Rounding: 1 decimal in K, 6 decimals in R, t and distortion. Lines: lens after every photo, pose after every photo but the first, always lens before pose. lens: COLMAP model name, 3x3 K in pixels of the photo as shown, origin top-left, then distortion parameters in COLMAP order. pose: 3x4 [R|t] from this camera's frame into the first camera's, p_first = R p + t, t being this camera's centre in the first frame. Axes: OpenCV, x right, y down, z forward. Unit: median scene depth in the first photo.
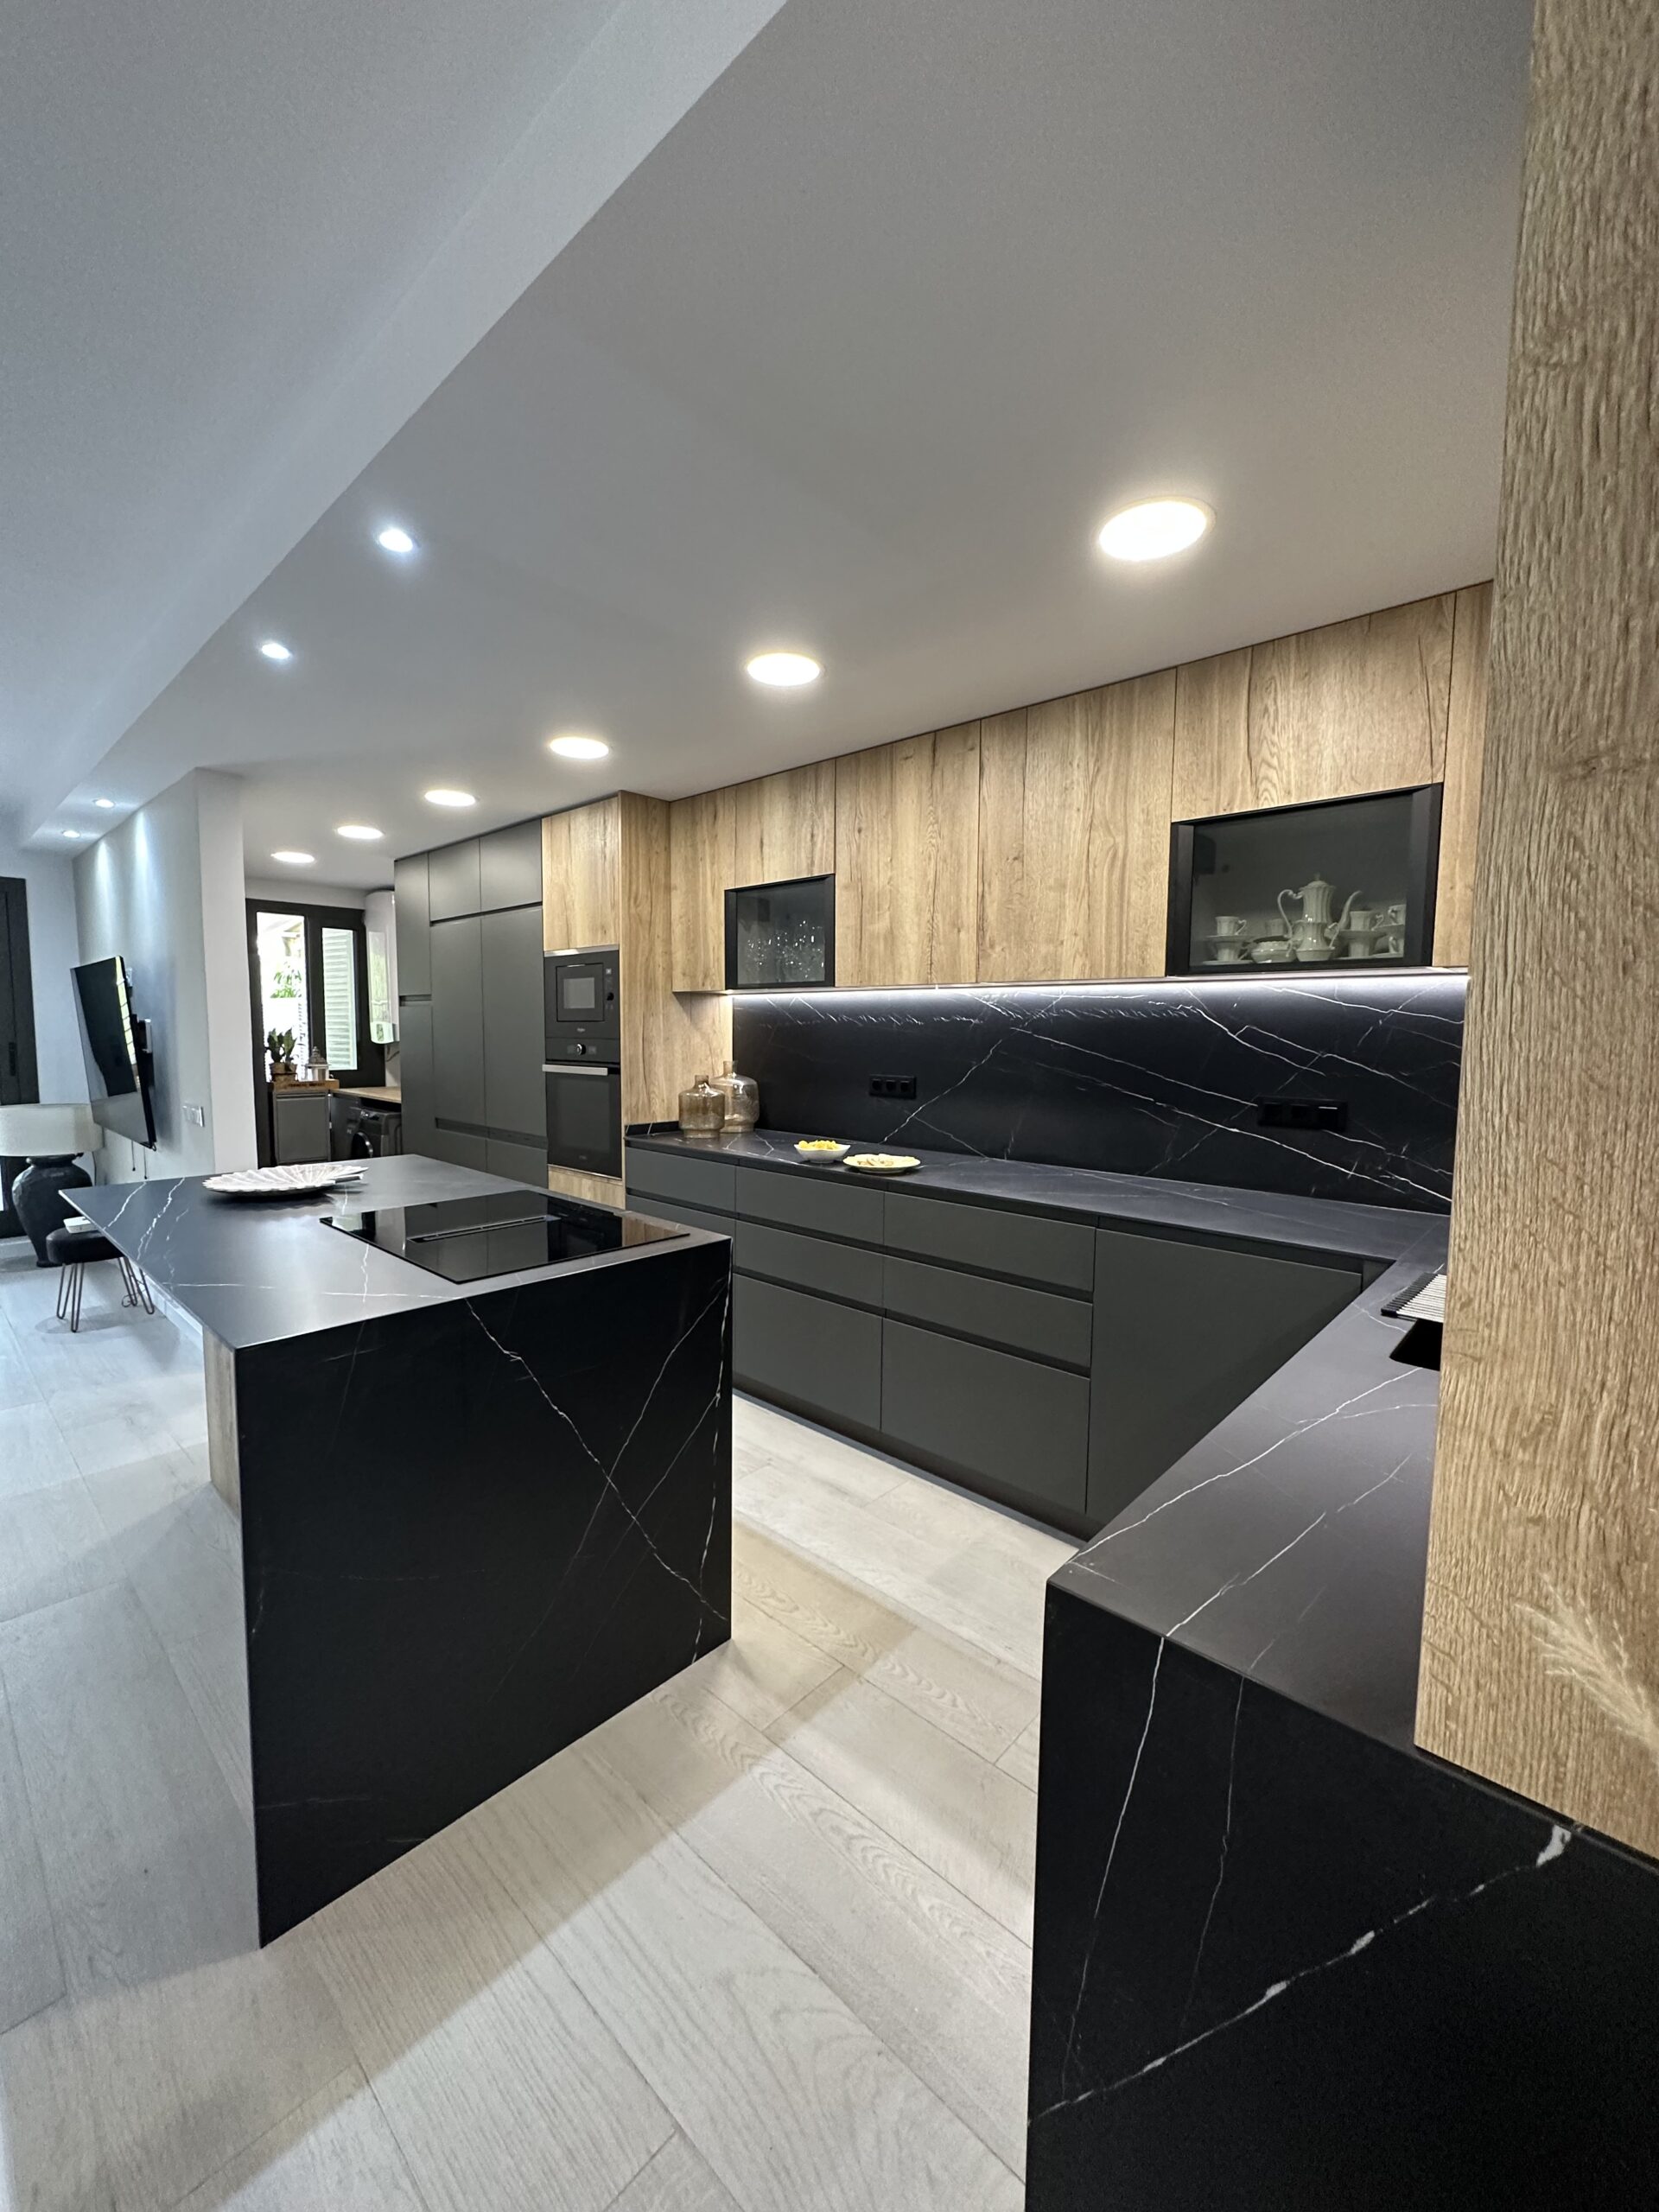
lens RADIAL K [[879.7, 0, 829.5], [0, 879.7, 1106.0], [0, 0, 1]] dist [-0.002712, 0.000199]
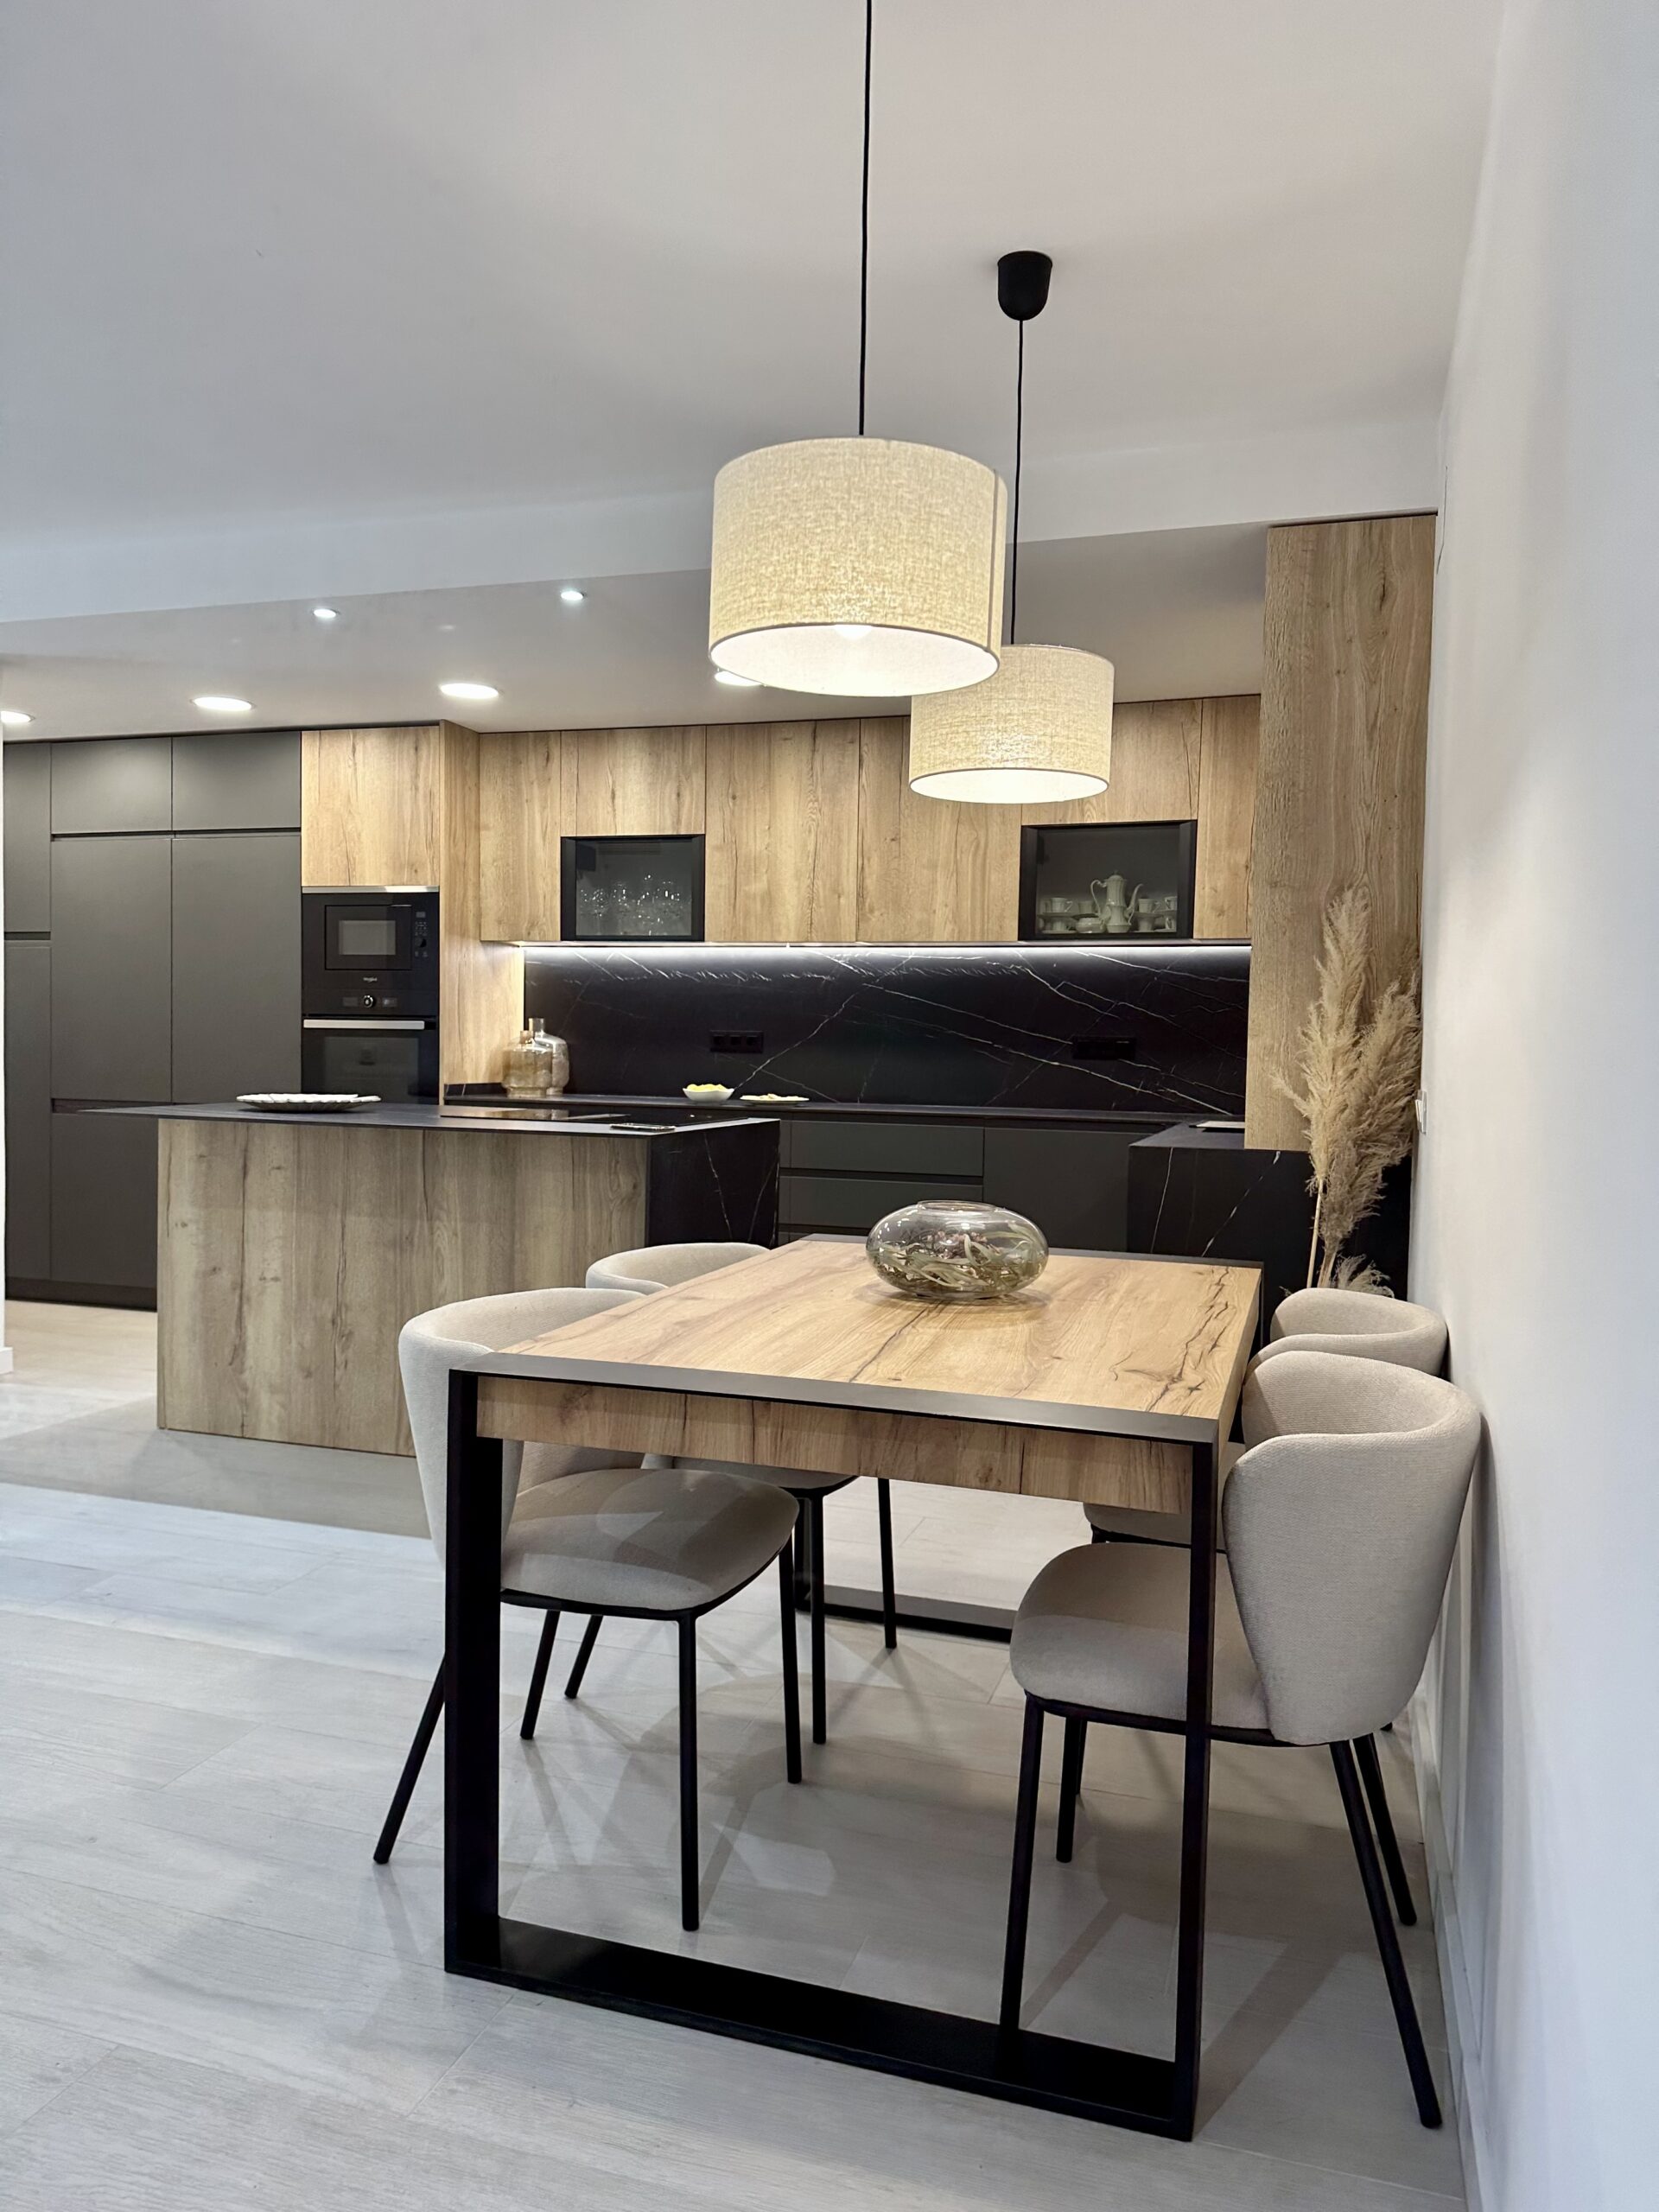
lens RADIAL K [[1542.7, 0, 829.5], [0, 1542.7, 1106.0], [0, 0, 1]] dist [0.153515, -0.000287]
pose [[0.908169, -0.008713, 0.418512, -0.641342], [0.026786, 0.998944, -0.037328, 0.135210], [-0.417745, 0.045110, 0.907444, -0.738709]]
